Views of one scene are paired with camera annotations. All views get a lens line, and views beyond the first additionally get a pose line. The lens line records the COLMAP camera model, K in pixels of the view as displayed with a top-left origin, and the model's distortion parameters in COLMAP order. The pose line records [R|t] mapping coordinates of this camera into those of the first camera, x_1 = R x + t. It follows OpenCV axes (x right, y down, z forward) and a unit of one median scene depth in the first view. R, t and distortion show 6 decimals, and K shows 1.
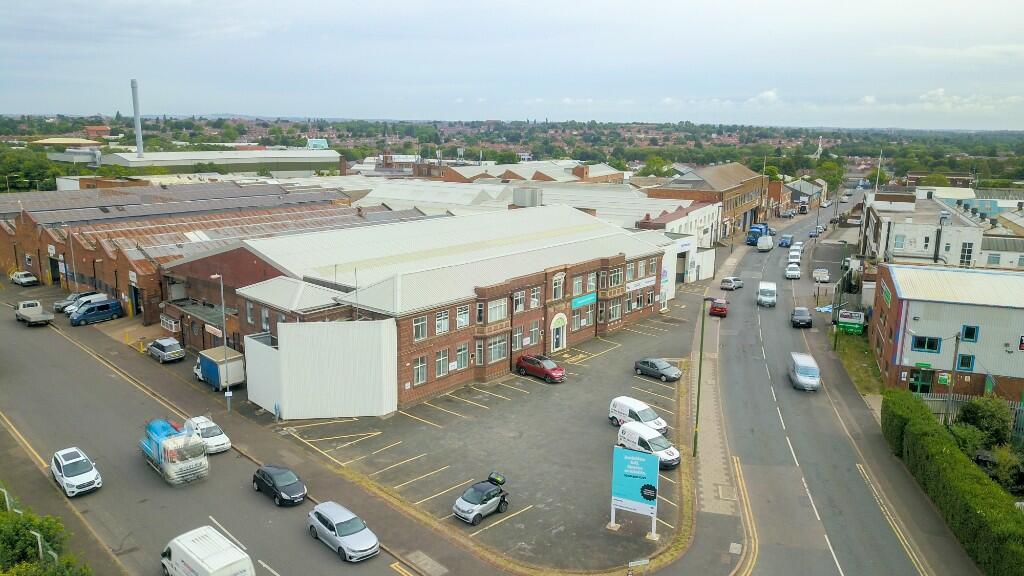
lens RADIAL K [[776.6, 0, 512.0], [0, 776.6, 288.0], [0, 0, 1]] dist [0.014378, -0.006438]
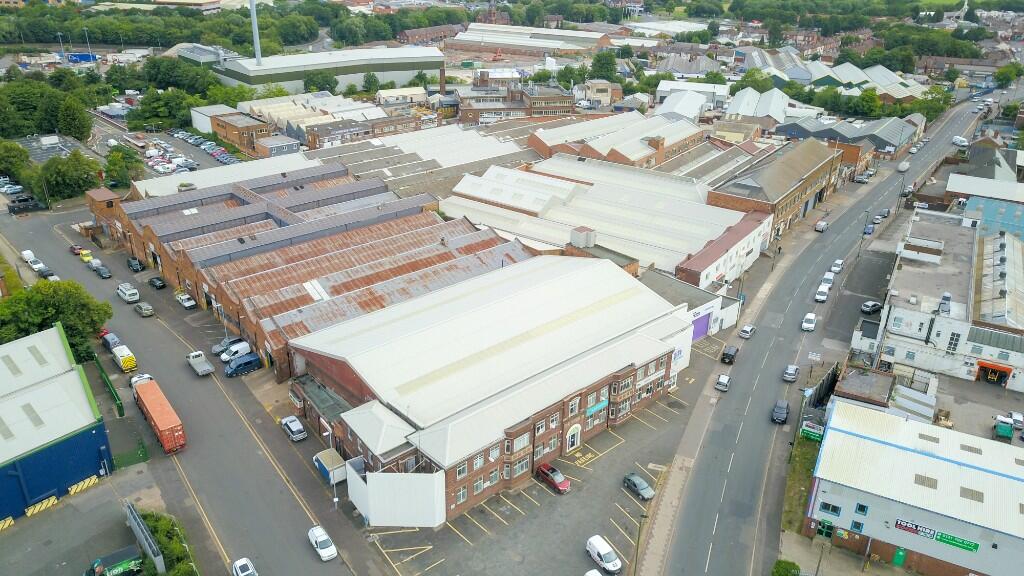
lens RADIAL K [[779.3, 0, 512.0], [0, 779.3, 288.0], [0, 0, 1]] dist [0.006140, -0.003977]
pose [[0.989788, 0.064058, -0.127345, 0.121816], [-0.034554, 0.974516, 0.221640, -0.539458], [0.138297, -0.214977, 0.966778, -0.282315]]
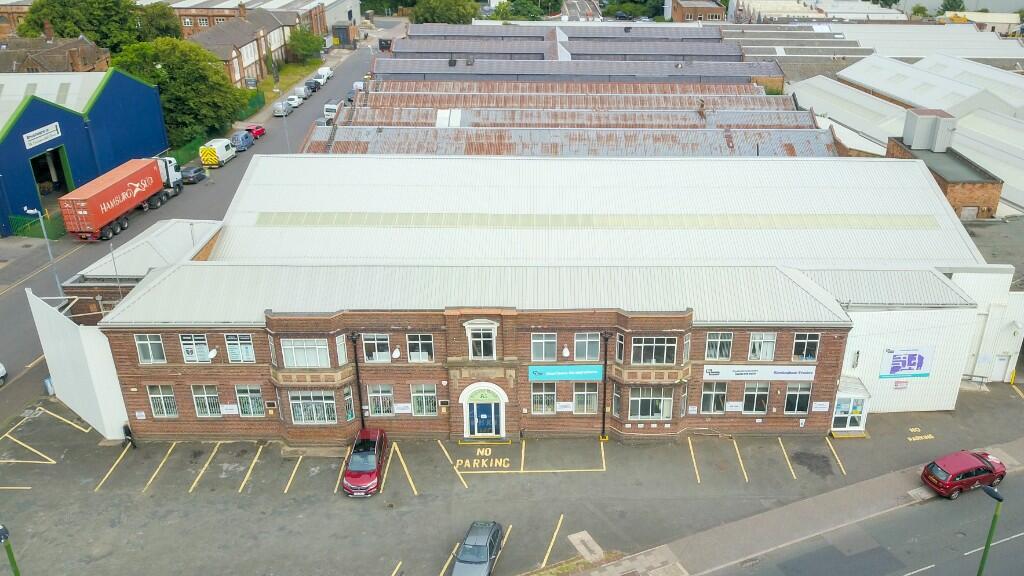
lens RADIAL K [[875.4, 0, 573.6], [0, 875.4, 328.6], [0, 0, 1]] dist [0.054109, -0.073704]
pose [[0.653779, 0.332613, -0.679662, 0.605832], [-0.161208, 0.938814, 0.304368, -0.244681], [0.739314, -0.089422, 0.667397, 0.670202]]
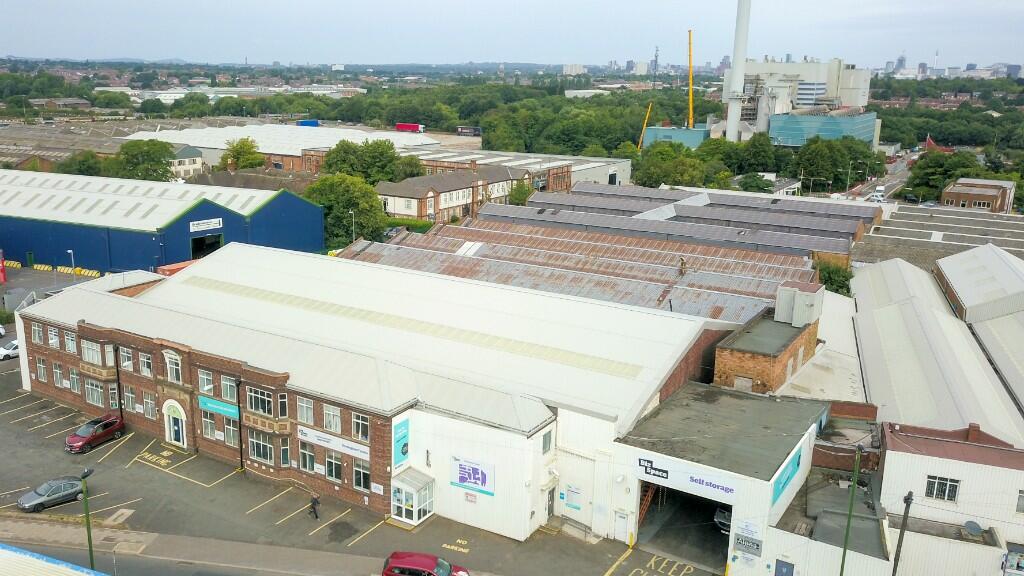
lens RADIAL K [[879.3, 0, 445.0], [0, 879.3, 288.9], [0, 0, 1]] dist [0.010753, -0.006140]
pose [[0.086205, 0.225256, -0.970478, 1.037948], [-0.215673, 0.955225, 0.202558, -0.354451], [0.972653, 0.191845, 0.130927, 1.248986]]
